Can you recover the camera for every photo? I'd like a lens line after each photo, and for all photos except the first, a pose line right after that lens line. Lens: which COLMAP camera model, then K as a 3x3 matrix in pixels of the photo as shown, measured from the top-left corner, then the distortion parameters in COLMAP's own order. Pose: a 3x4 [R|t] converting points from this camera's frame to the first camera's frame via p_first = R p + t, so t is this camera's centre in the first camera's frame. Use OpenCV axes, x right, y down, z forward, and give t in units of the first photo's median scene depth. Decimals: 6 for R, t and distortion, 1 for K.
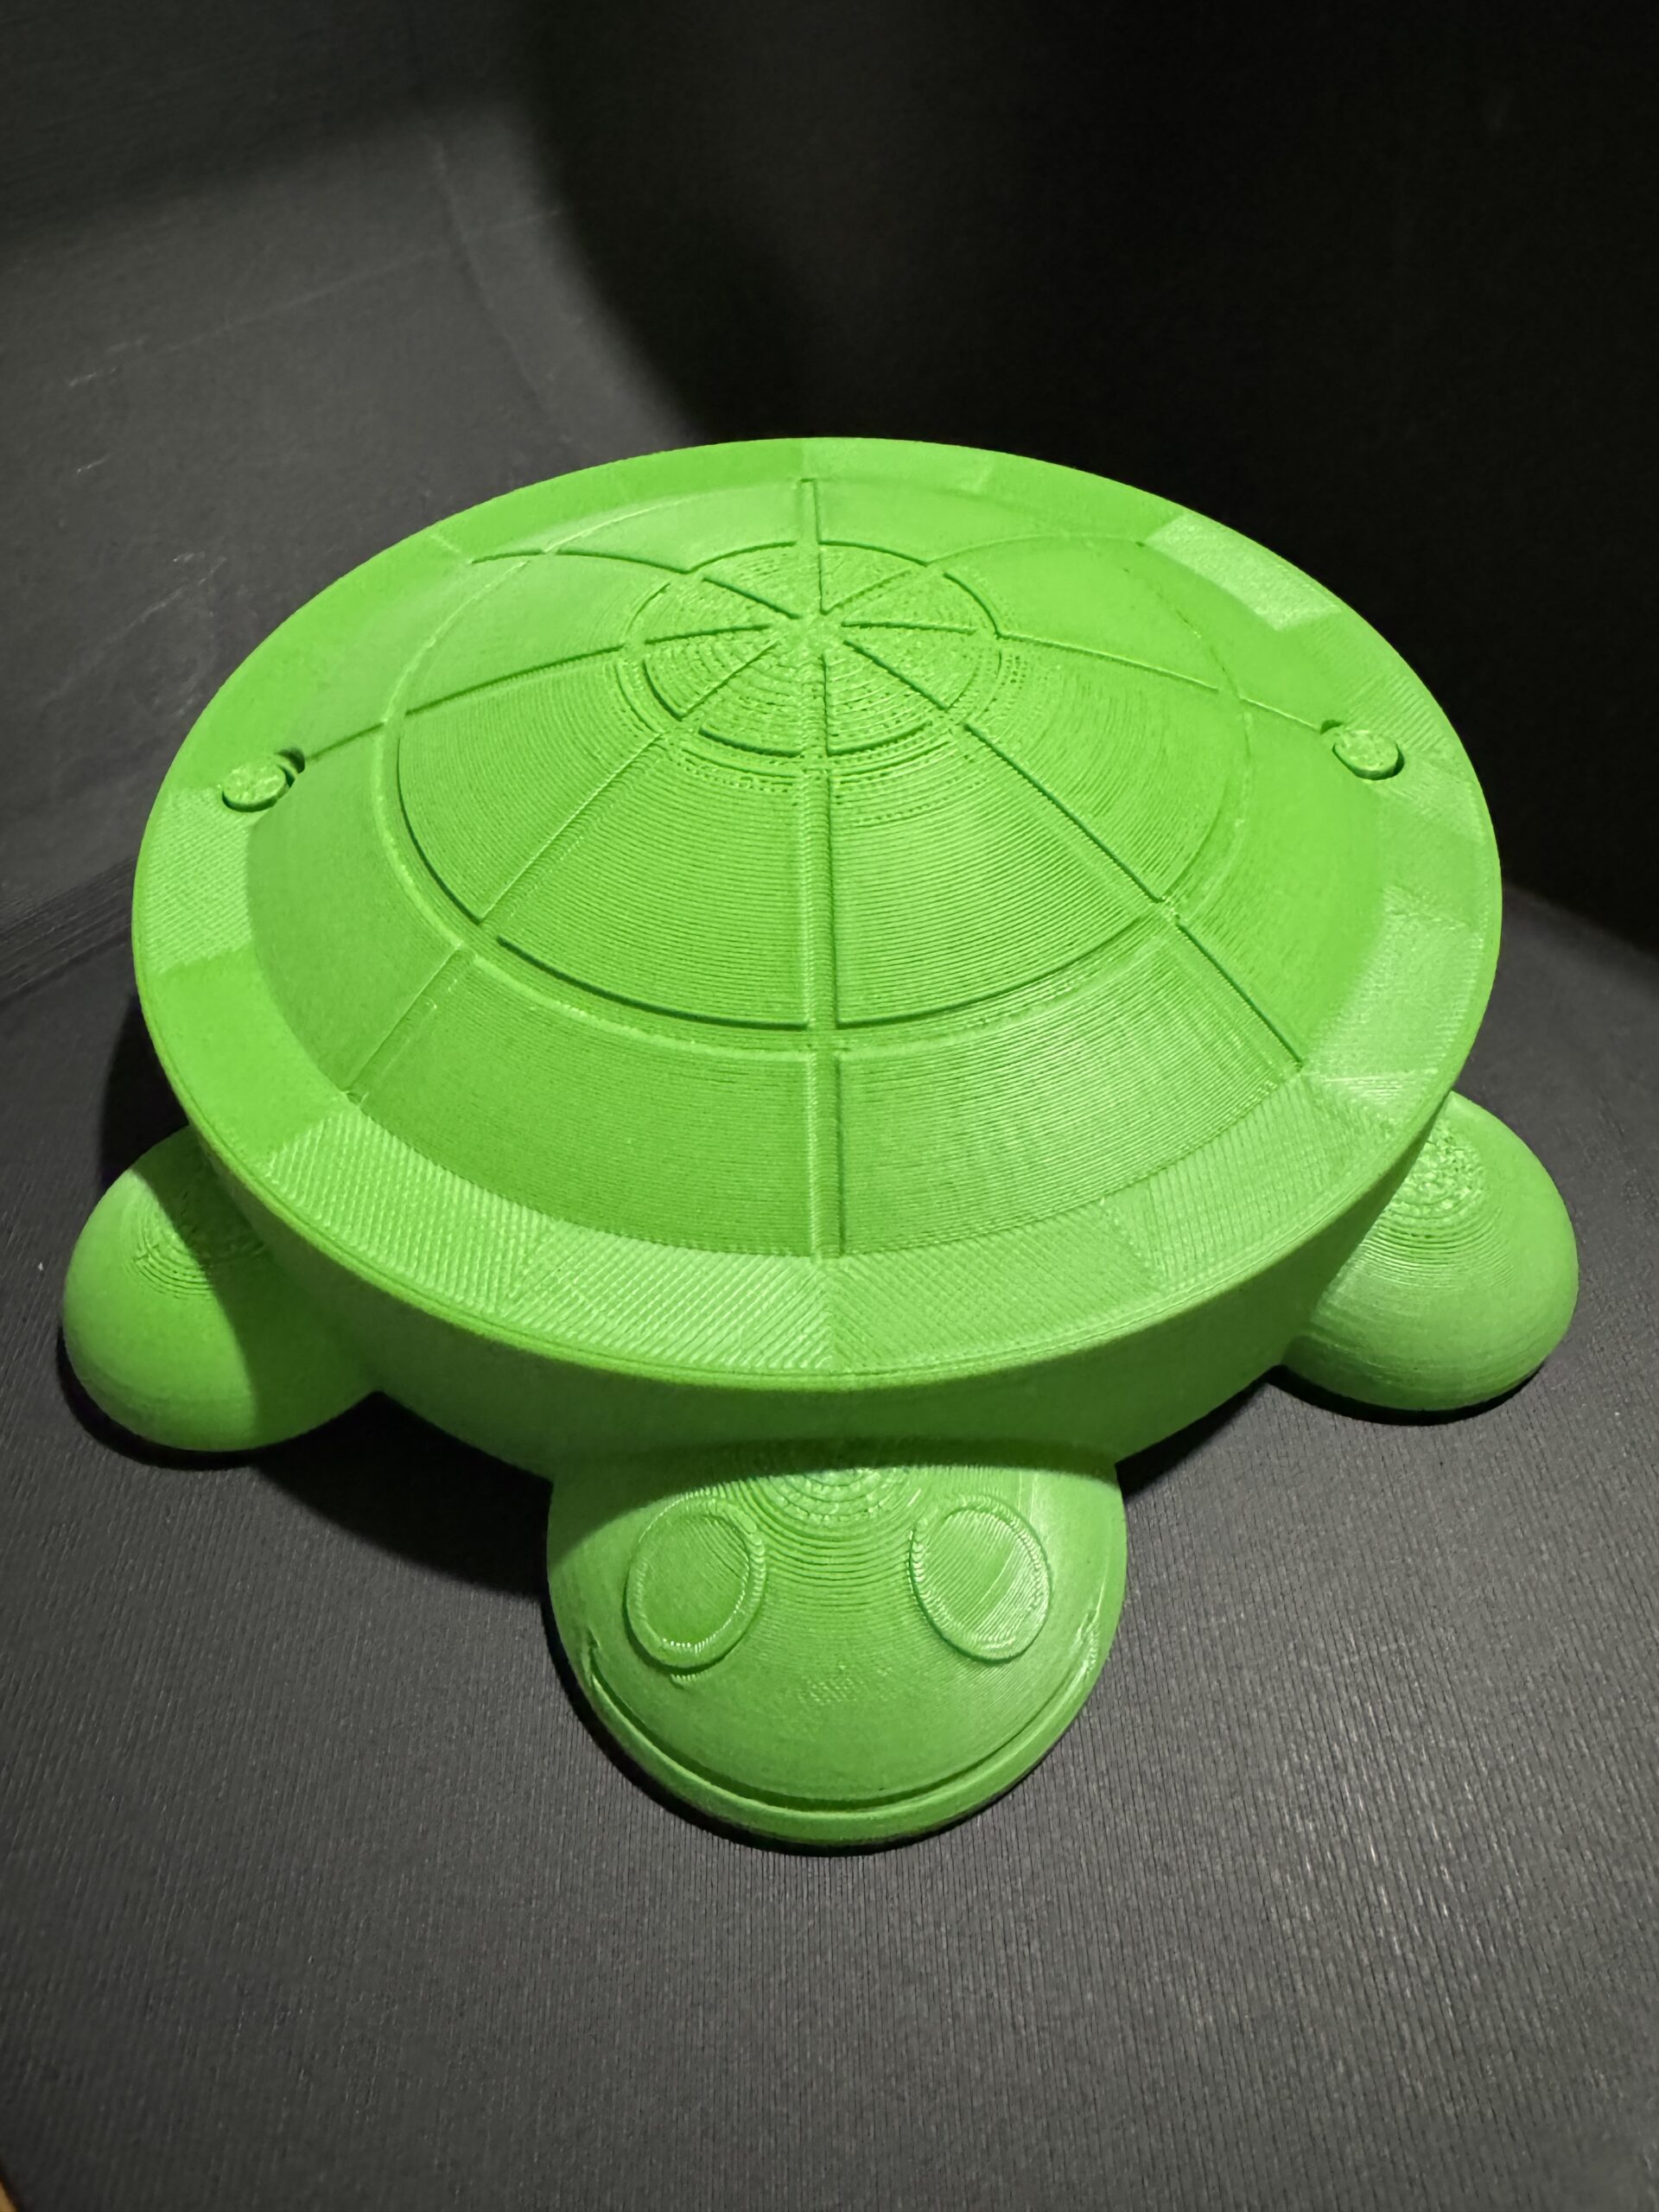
lens RADIAL K [[1561.0, 0, 852.4], [0, 1561.0, 1066.0], [0, 0, 1]] dist [-0.009201, 0.009242]
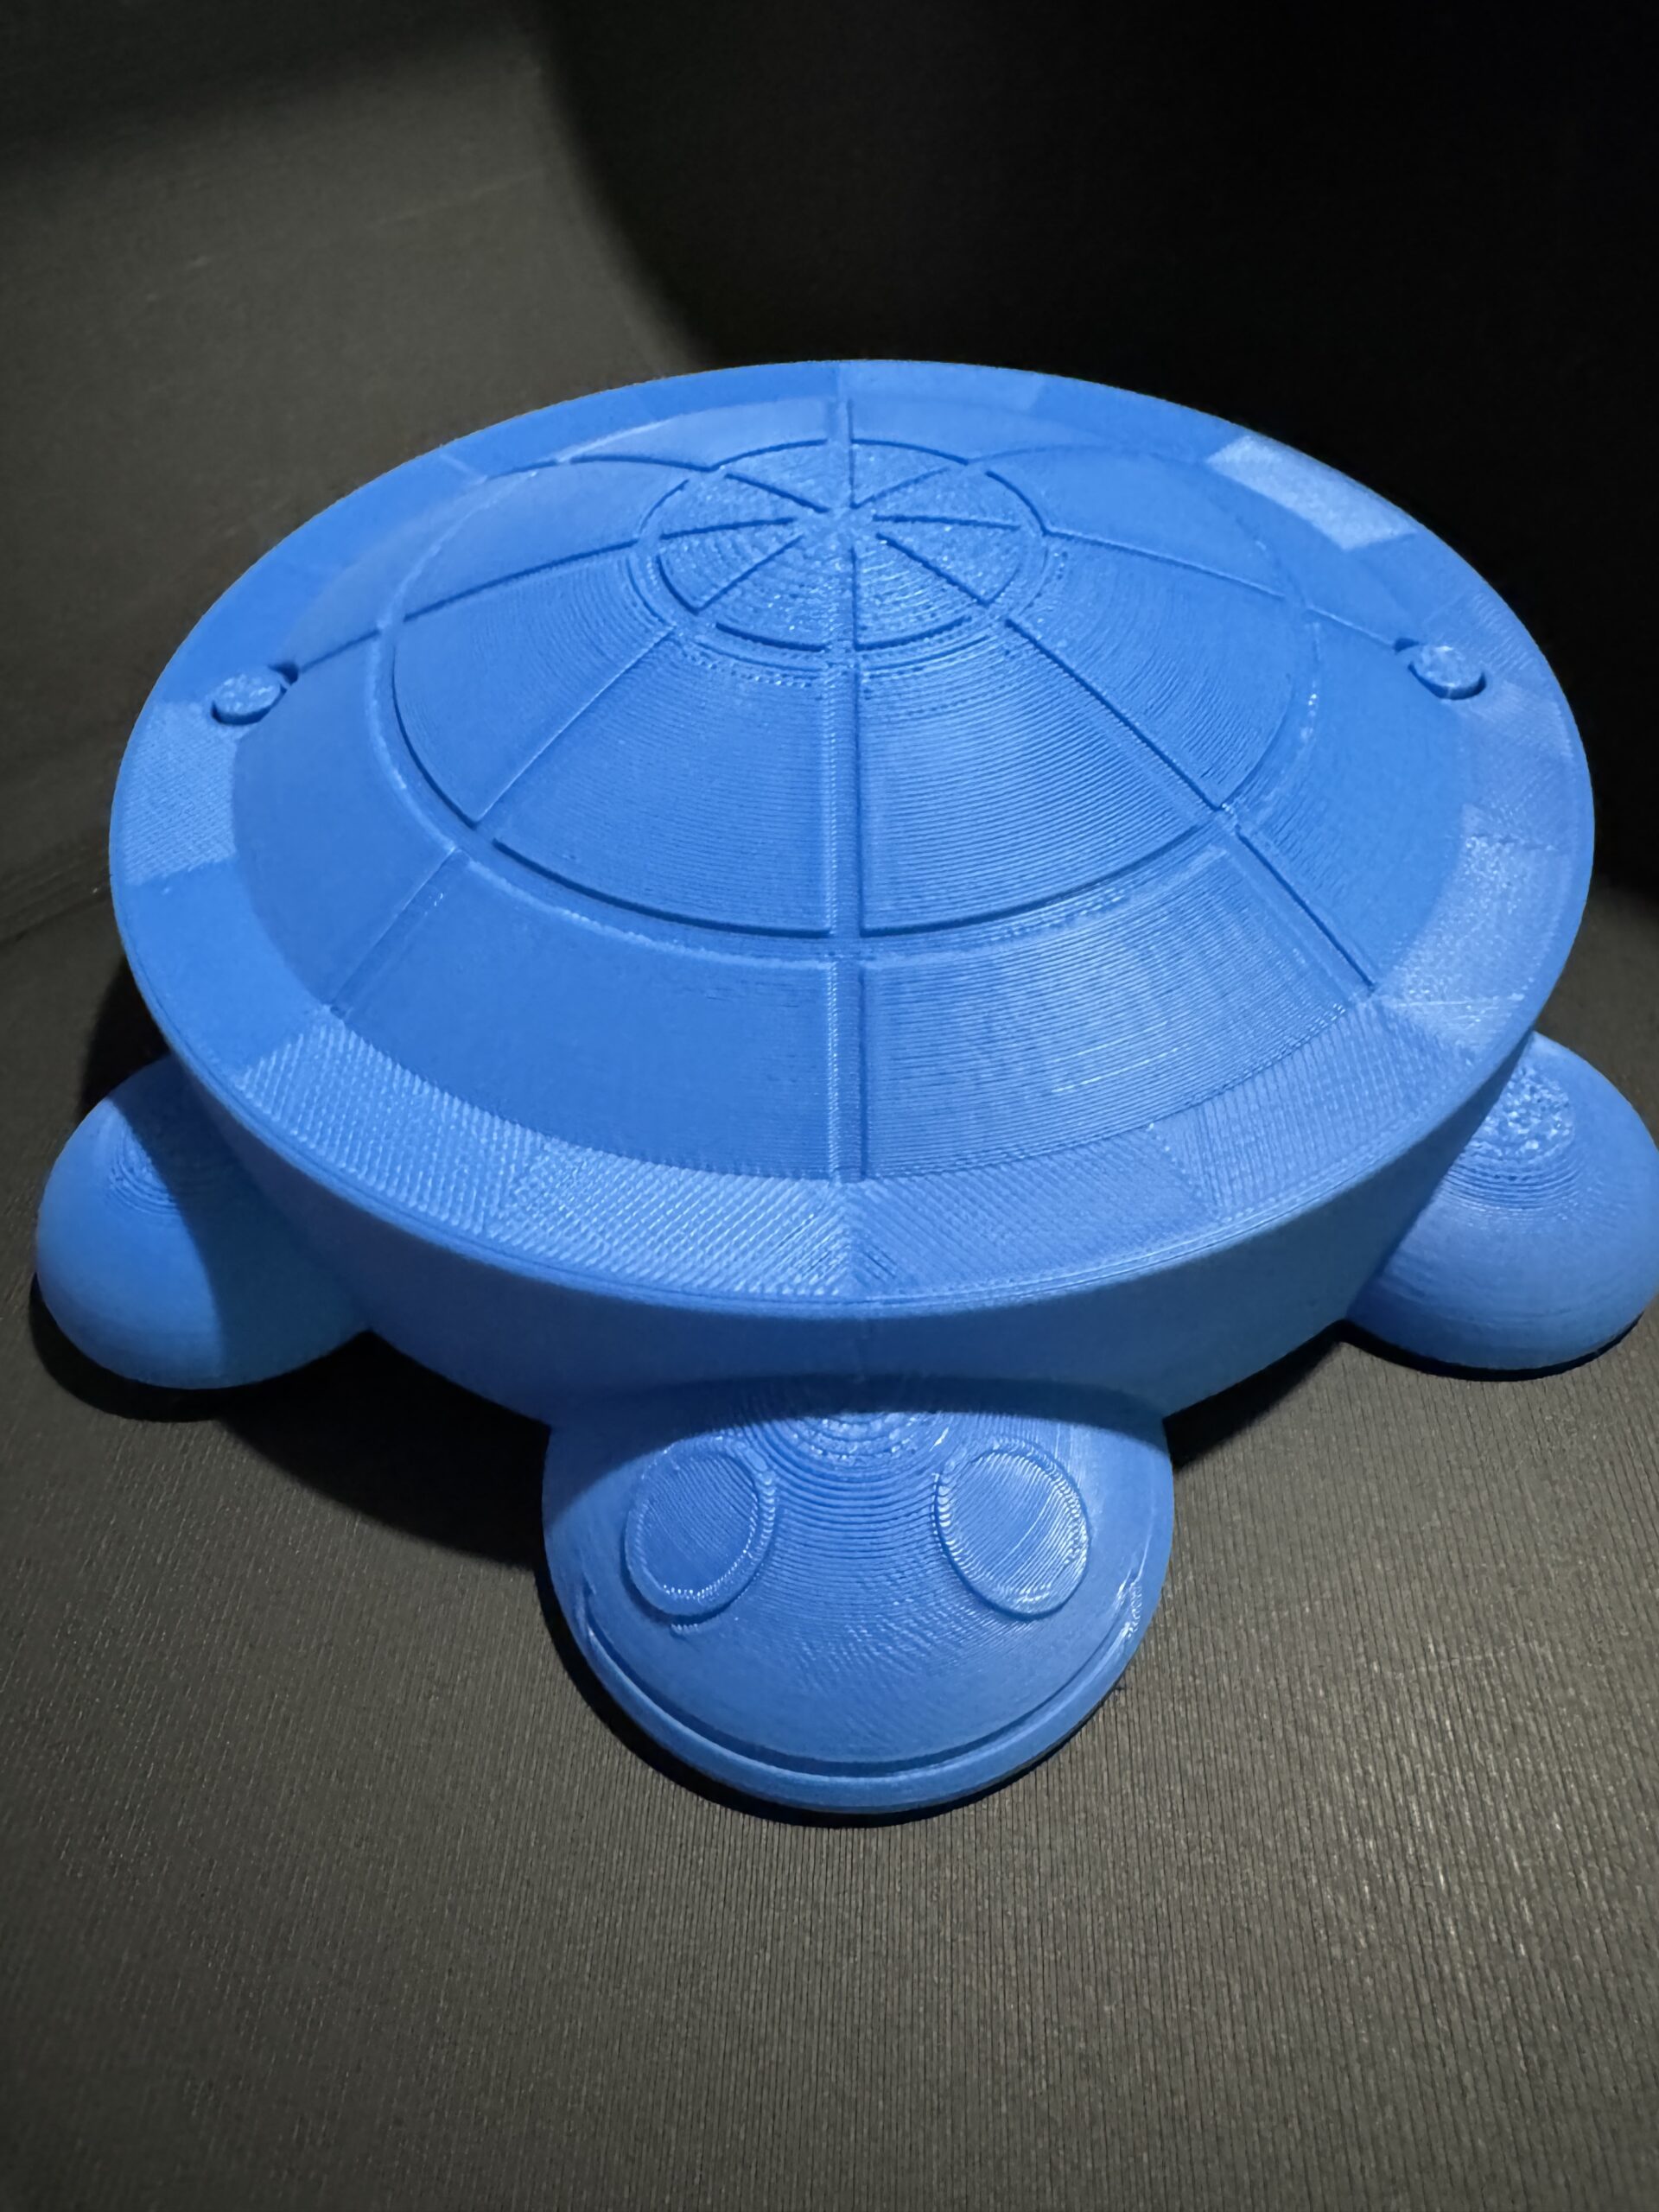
lens RADIAL K [[1561.0, 0, 854.9], [0, 1561.0, 1151.6], [0, 0, 1]] dist [-0.009201, 0.009242]
pose [[0.999651, 0.009623, -0.024612, 0.008914], [-0.008857, 0.999479, 0.031037, 0.067095], [0.024898, -0.030808, 0.999215, 0.078980]]
